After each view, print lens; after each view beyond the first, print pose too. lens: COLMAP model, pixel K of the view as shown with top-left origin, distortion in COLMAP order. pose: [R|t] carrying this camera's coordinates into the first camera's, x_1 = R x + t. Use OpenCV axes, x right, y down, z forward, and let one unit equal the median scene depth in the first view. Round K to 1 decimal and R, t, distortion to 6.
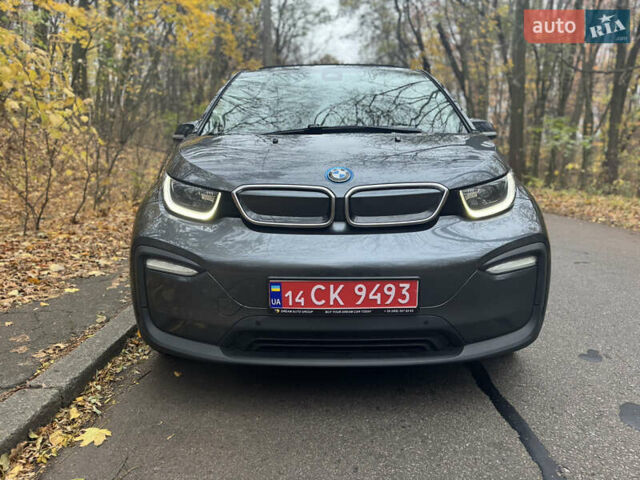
lens RADIAL K [[450.0, 0, 317.9], [0, 450.0, 239.9], [0, 0, 1]] dist [0.050440, -0.059328]
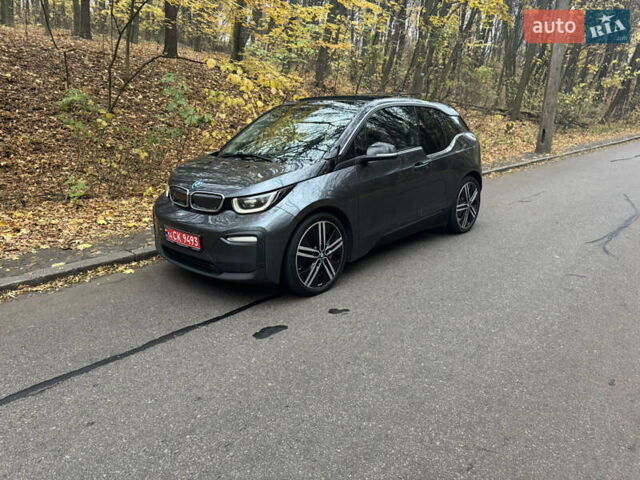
lens RADIAL K [[450.0, 0, 321.0], [0, 450.0, 235.4], [0, 0, 1]] dist [0.050440, -0.059328]
pose [[0.743143, 0.178480, -0.644890, 2.103982], [-0.113931, 0.983448, 0.140890, -0.302740], [0.659362, -0.031228, 0.751177, -0.285839]]
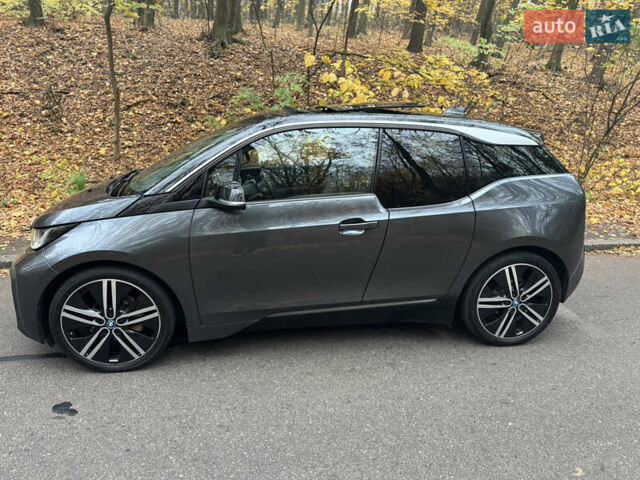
lens RADIAL K [[450.0, 0, 323.1], [0, 450.0, 238.4], [0, 0, 1]] dist [0.050440, -0.059328]
pose [[0.181557, 0.293964, -0.938415, 2.294046], [-0.198800, 0.945543, 0.257734, -0.786247], [0.963076, 0.139763, 0.230110, 1.798950]]
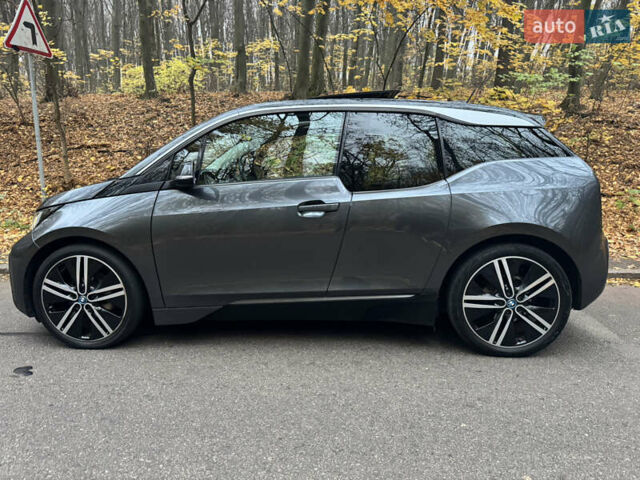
lens RADIAL K [[450.0, 0, 318.6], [0, 450.0, 241.9], [0, 0, 1]] dist [0.050440, -0.059328]
pose [[-0.047855, 0.167402, -0.984727, 2.339802], [-0.165715, 0.970863, 0.173099, -0.572151], [0.985012, 0.171467, -0.018719, 2.394667]]
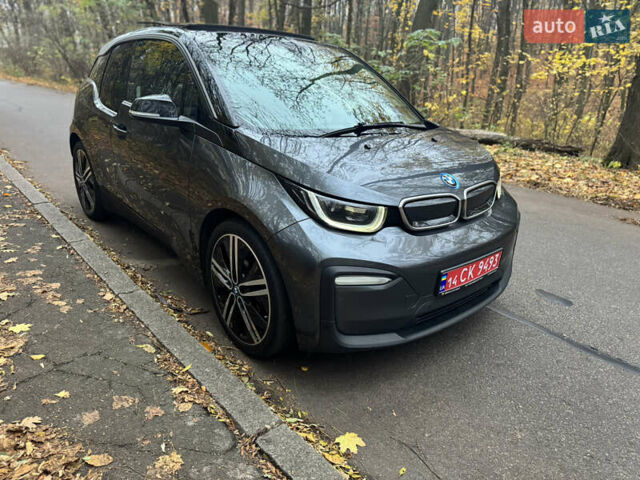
lens RADIAL K [[450.0, 0, 319.8], [0, 450.0, 237.7], [0, 0, 1]] dist [0.050440, -0.059328]
pose [[0.757883, -0.185325, 0.625514, -1.159203], [0.062452, 0.975010, 0.213205, -0.306600], [-0.649394, -0.122520, 0.750517, 0.265534]]
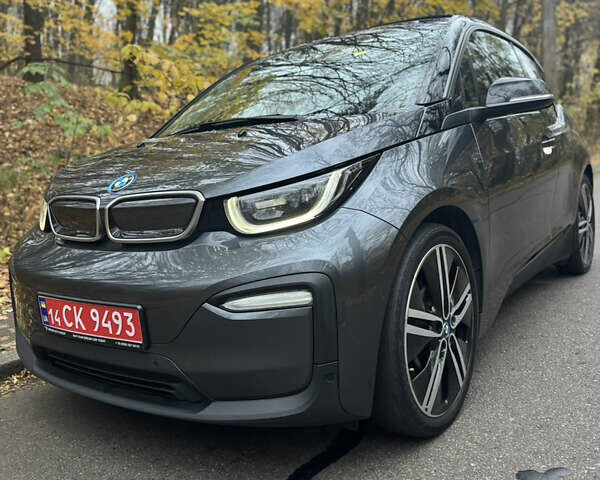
lens RADIAL K [[568.6, 0, 301.9], [0, 568.6, 233.6], [0, 0, 1]] dist [0.011289, 0.000000]
pose [[0.820685, 0.020537, -0.571011, 1.049698], [-0.033530, 0.999363, -0.012248, -0.047610], [0.570396, 0.029197, 0.820851, 0.308806]]
